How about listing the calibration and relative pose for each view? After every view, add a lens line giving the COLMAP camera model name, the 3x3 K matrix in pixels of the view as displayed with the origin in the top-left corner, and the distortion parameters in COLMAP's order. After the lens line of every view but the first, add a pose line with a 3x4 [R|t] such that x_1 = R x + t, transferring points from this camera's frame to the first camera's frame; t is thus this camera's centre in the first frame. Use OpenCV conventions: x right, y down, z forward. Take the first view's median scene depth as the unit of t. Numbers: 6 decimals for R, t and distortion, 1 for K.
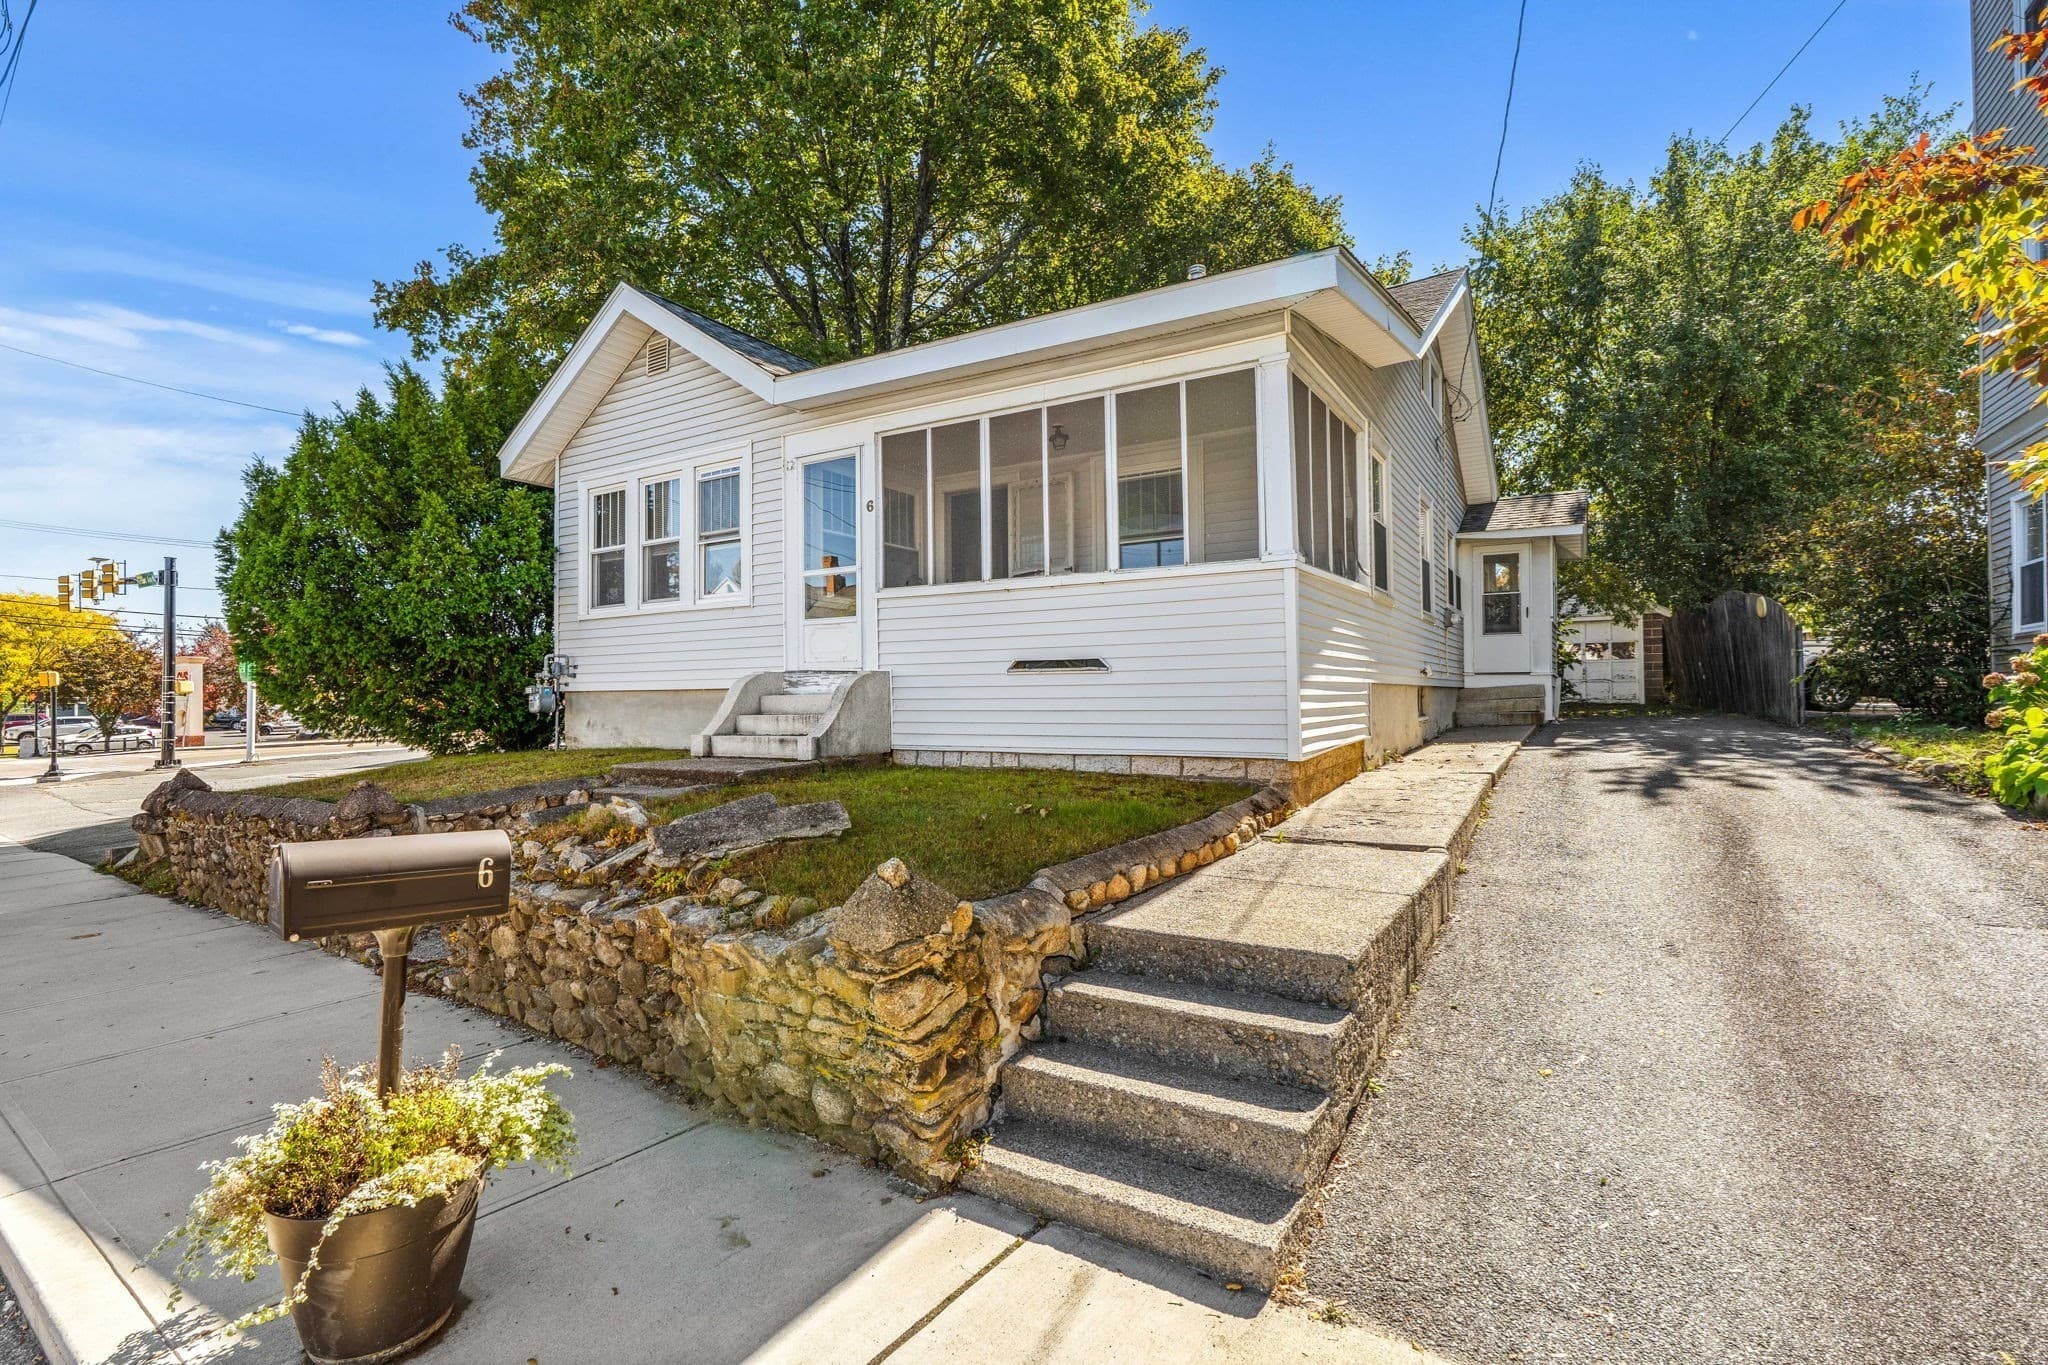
lens RADIAL K [[940.2, 0, 1029.1], [0, 940.2, 688.7], [0, 0, 1]] dist [-0.005840, -0.000049]
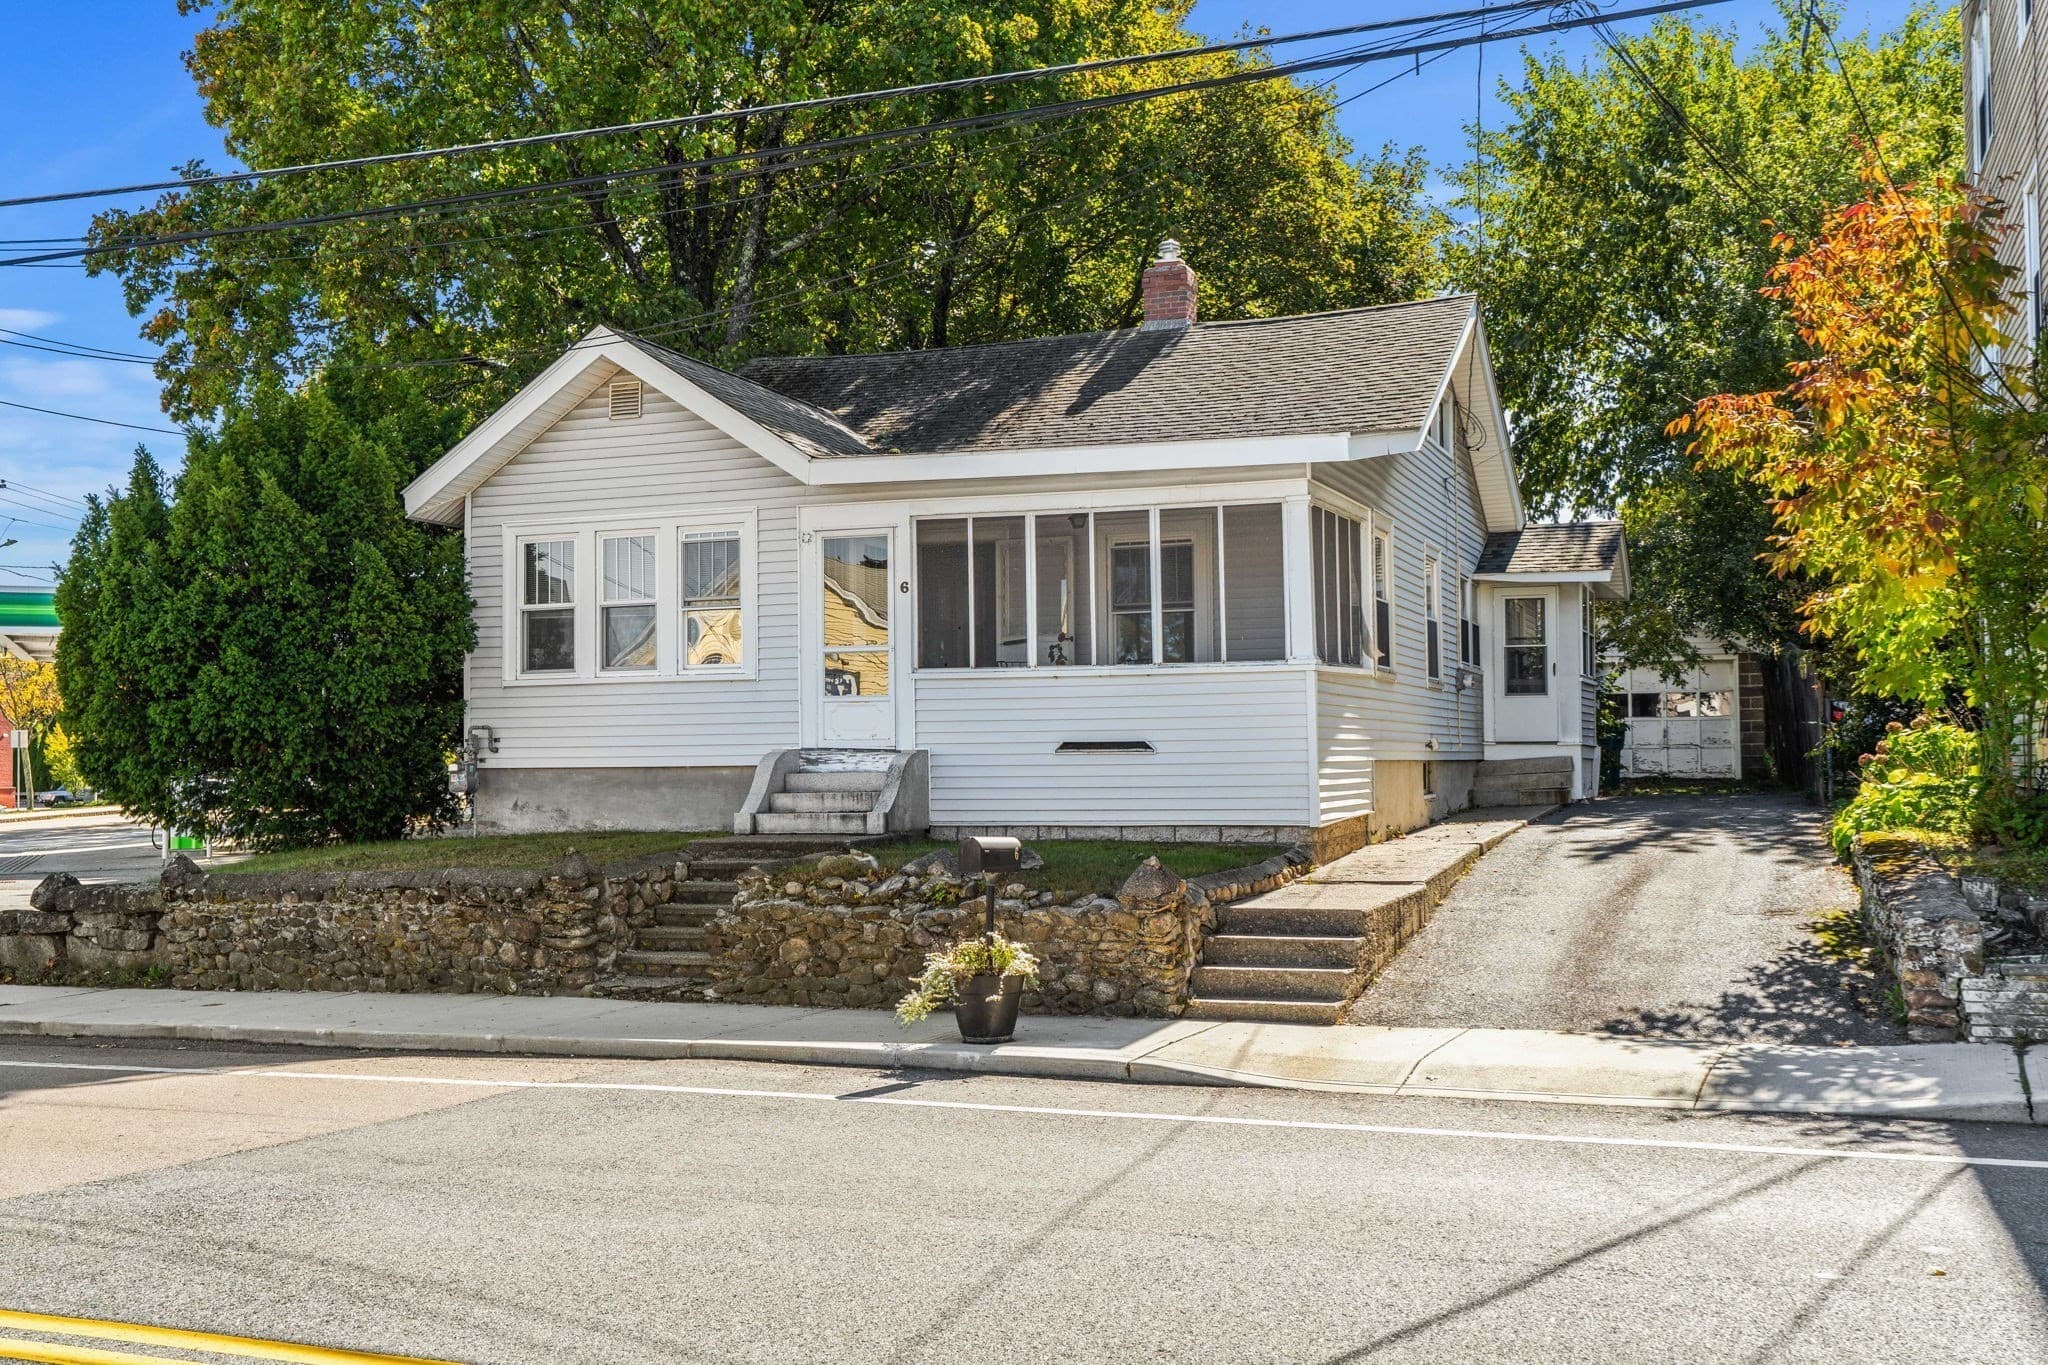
lens RADIAL K [[2080.8, 0, 1024.0], [0, 2080.8, 682.5], [0, 0, 1]] dist [0.008604, -0.003629]
pose [[0.983703, 0.006029, 0.179702, -0.473744], [-0.000502, 0.999526, -0.030788, -0.023081], [-0.179802, 0.030196, 0.983239, -1.313146]]
